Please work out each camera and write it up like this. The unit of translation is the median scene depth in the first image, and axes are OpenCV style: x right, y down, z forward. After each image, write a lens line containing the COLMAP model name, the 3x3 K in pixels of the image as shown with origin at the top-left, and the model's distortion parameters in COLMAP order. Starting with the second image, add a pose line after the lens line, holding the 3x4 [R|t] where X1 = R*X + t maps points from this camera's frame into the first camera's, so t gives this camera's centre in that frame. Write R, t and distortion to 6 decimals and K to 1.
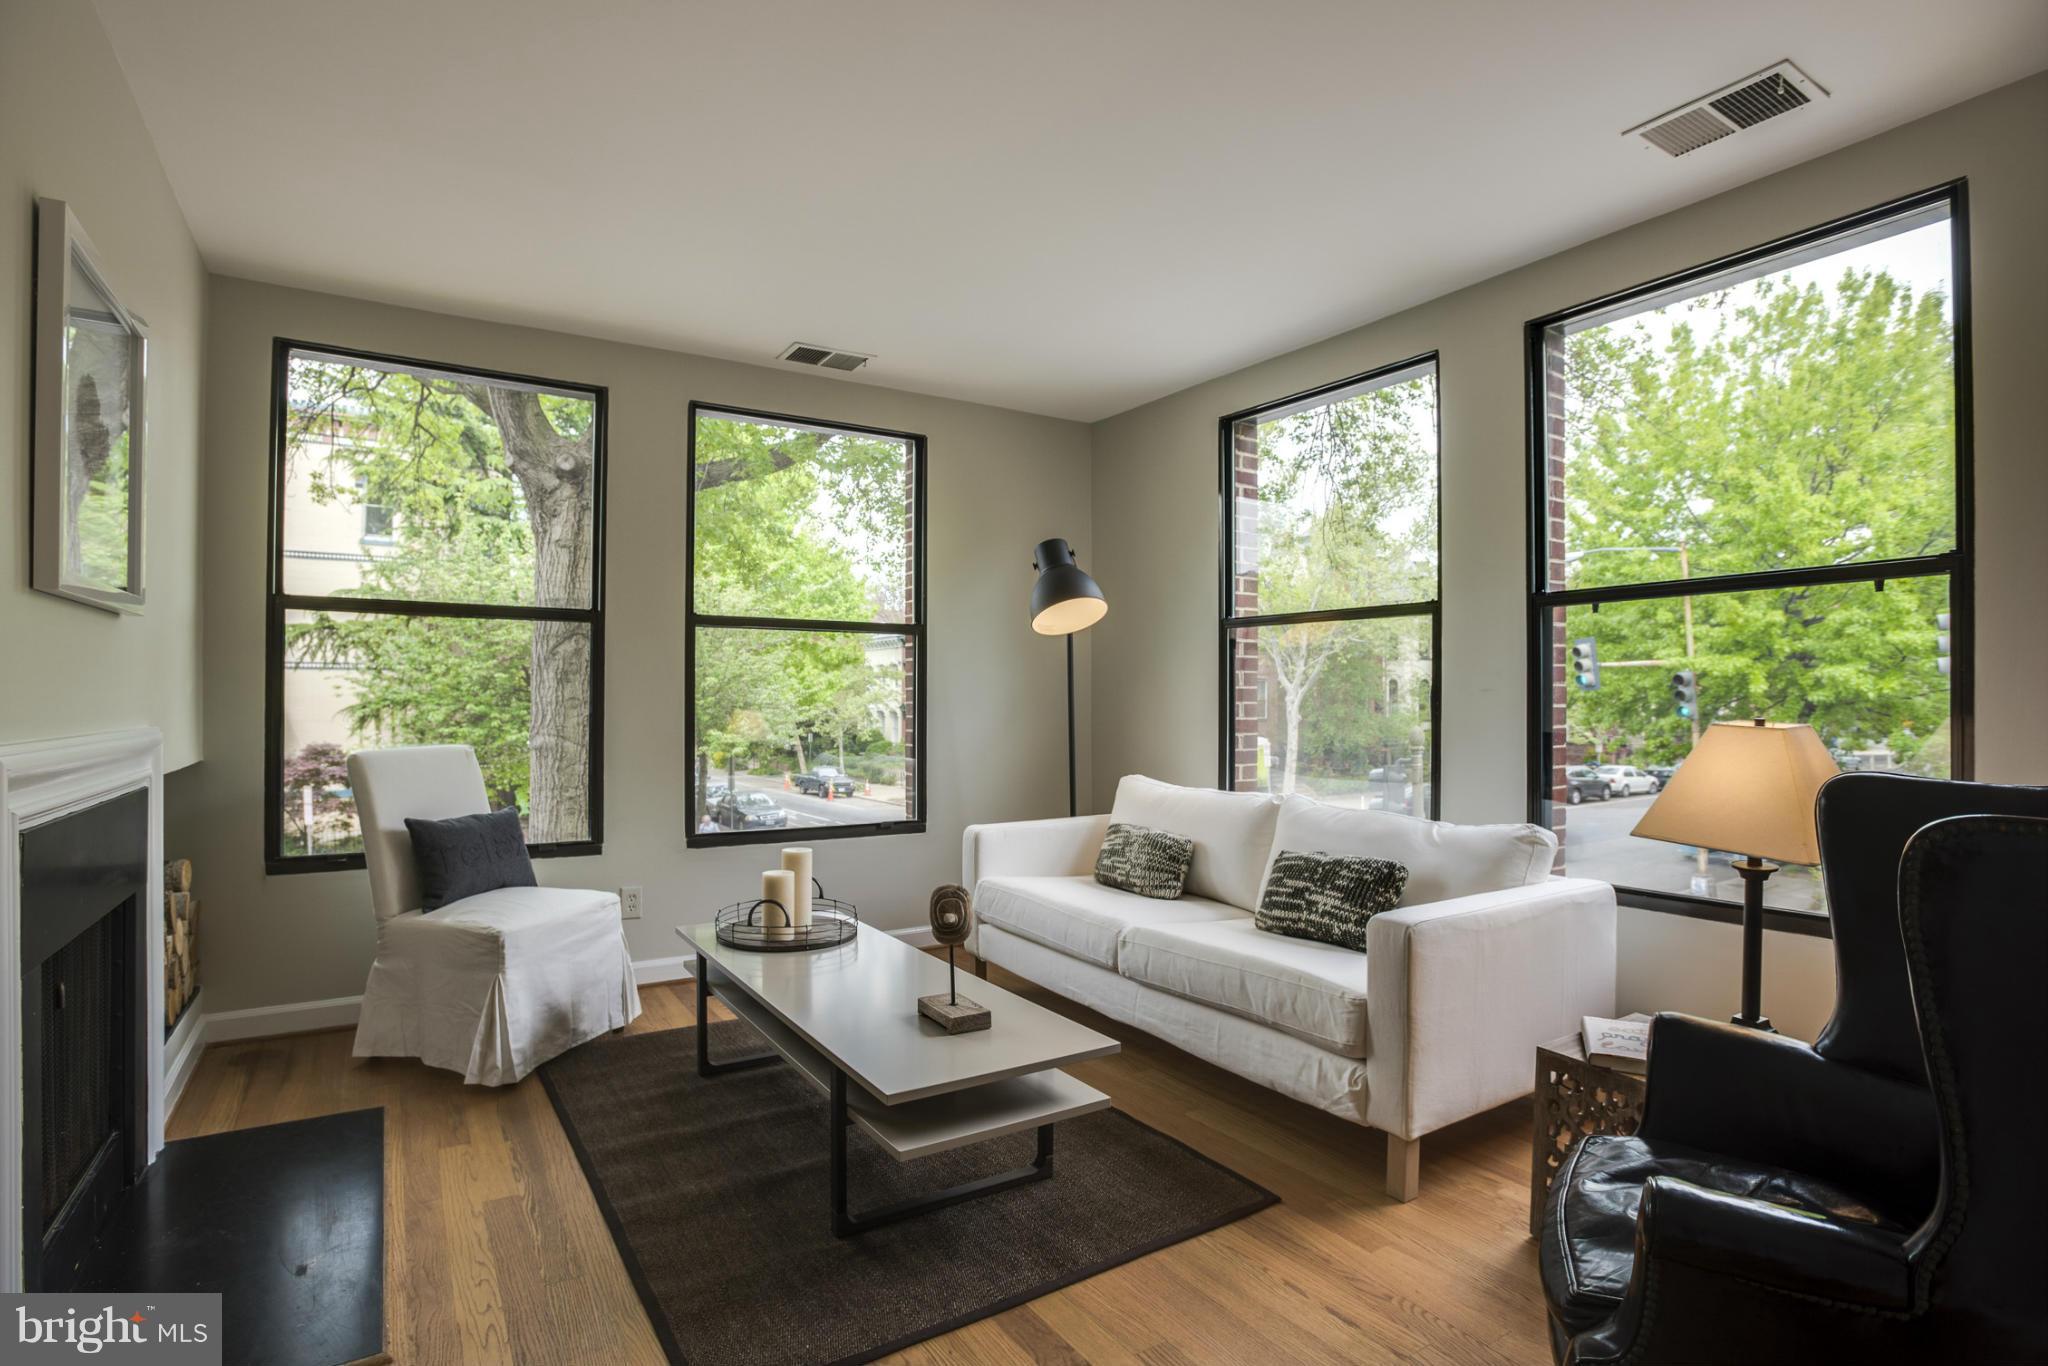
lens RADIAL K [[982.7, 0, 1024.0], [0, 982.7, 683.0], [0, 0, 1]] dist [-0.051385, 0.012579]
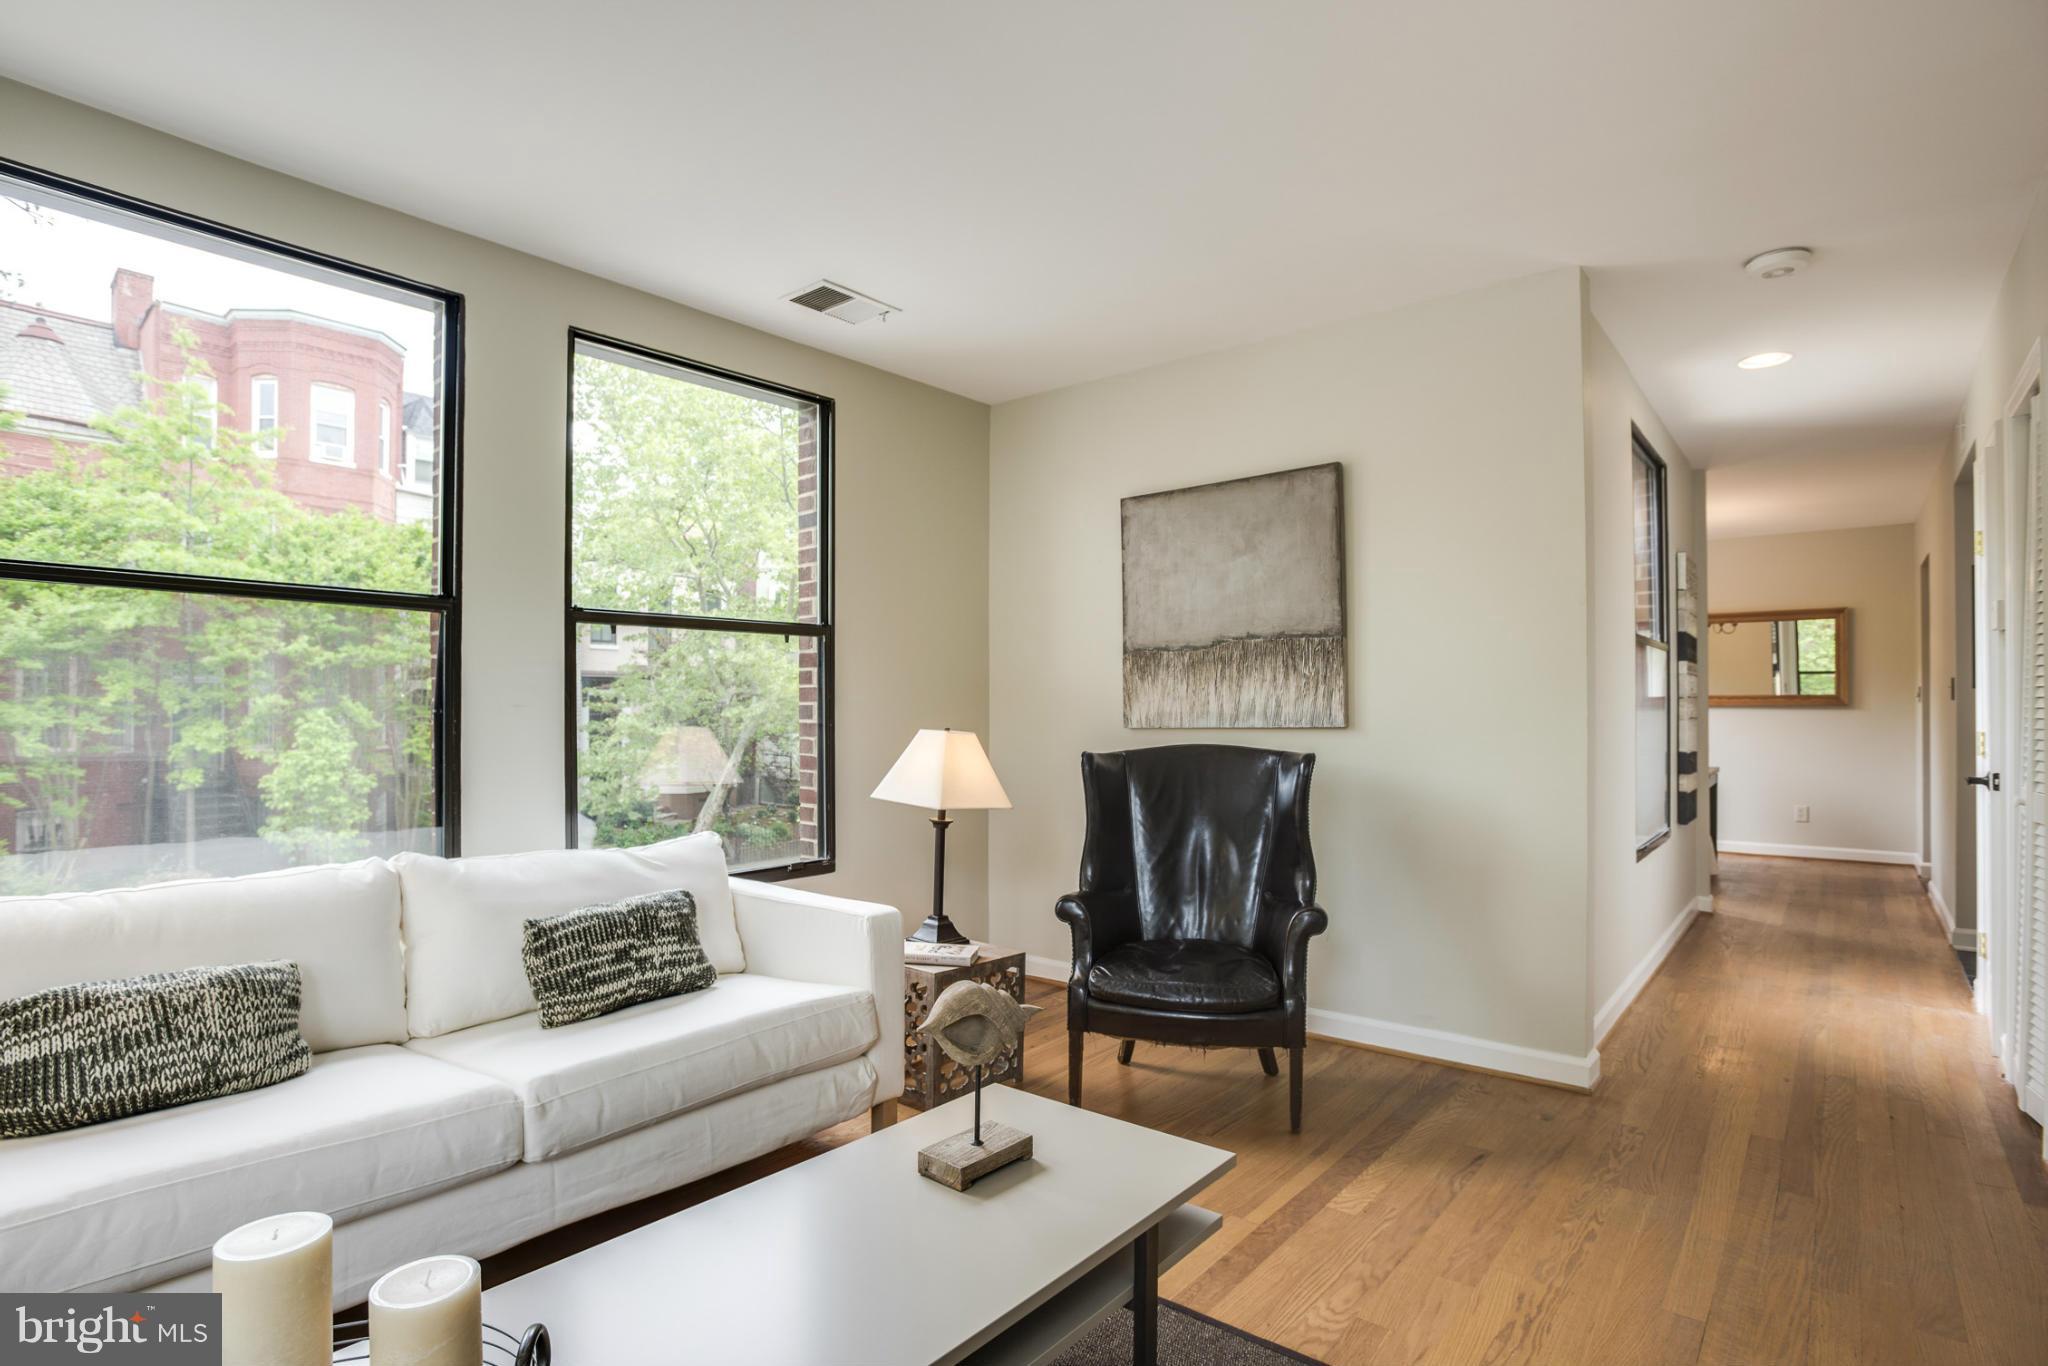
lens RADIAL K [[1046.0, 0, 1026.1], [0, 1046.0, 703.3], [0, 0, 1]] dist [-0.070808, 0.014903]
pose [[-0.302543, 0.005209, 0.953122, -0.639709], [-0.015103, 0.999833, -0.010259, 0.010150], [-0.953016, -0.017498, -0.302414, 0.949495]]
